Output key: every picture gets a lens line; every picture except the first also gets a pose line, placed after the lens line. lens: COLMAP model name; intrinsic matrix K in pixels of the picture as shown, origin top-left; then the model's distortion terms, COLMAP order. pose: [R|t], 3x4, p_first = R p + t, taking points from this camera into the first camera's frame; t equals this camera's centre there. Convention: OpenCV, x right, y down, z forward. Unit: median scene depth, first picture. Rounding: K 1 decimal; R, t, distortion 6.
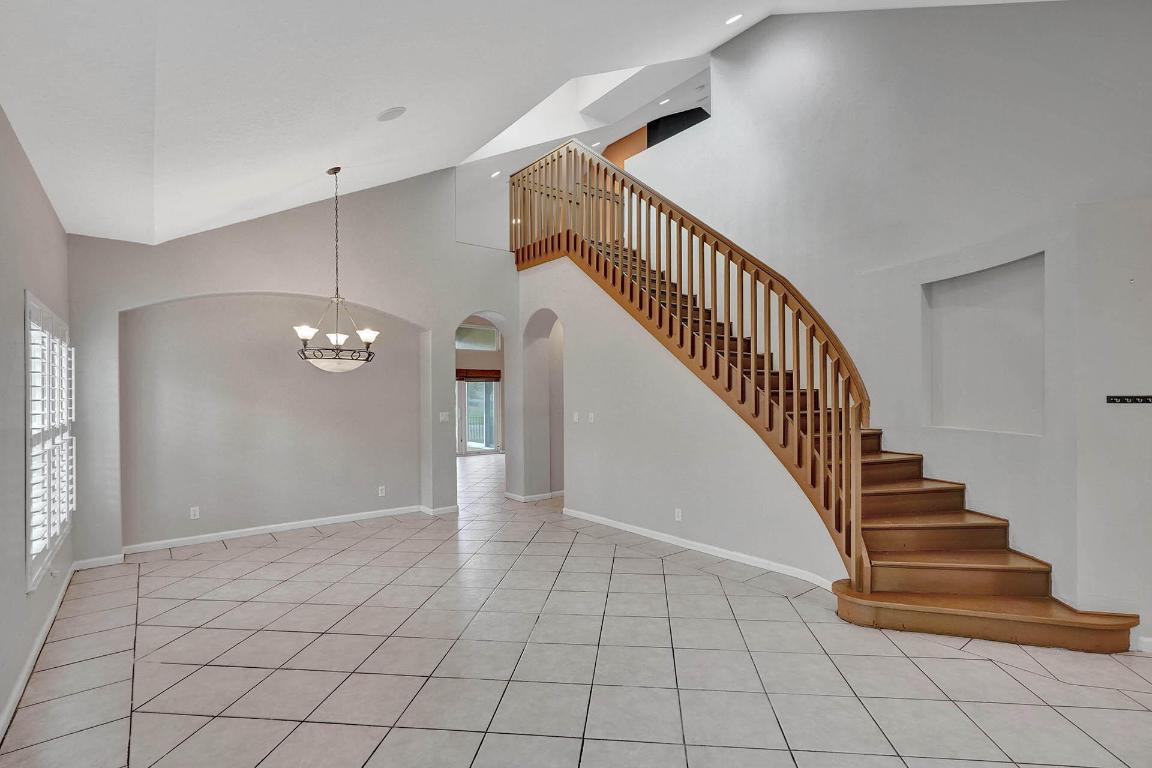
lens RADIAL K [[537.4, 0, 578.1], [0, 537.4, 393.2], [0, 0, 1]] dist [-0.007901, 0.002555]
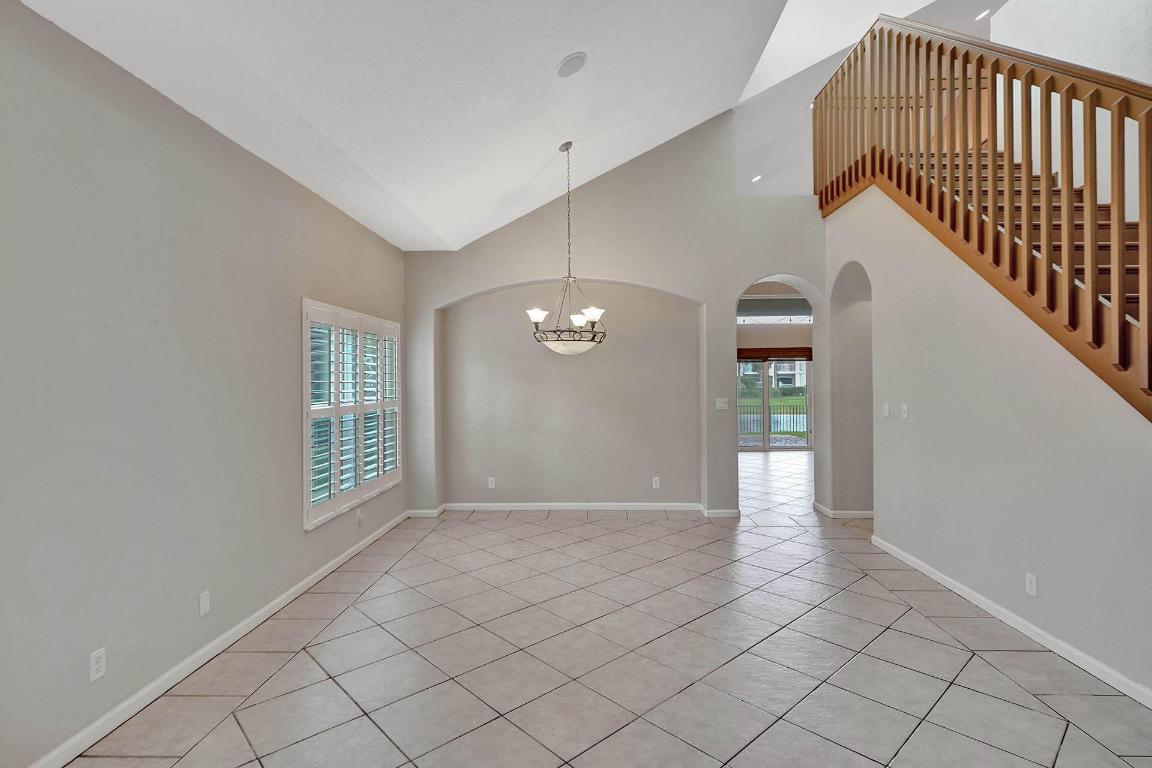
lens RADIAL K [[574.4, 0, 579.0], [0, 574.4, 380.8], [0, 0, 1]] dist [-0.002979, -0.002361]
pose [[0.764031, 0.001639, -0.645177, 0.172519], [0.002061, 0.999985, 0.004981, 0.002402], [0.645176, -0.005136, 0.764017, 0.164244]]
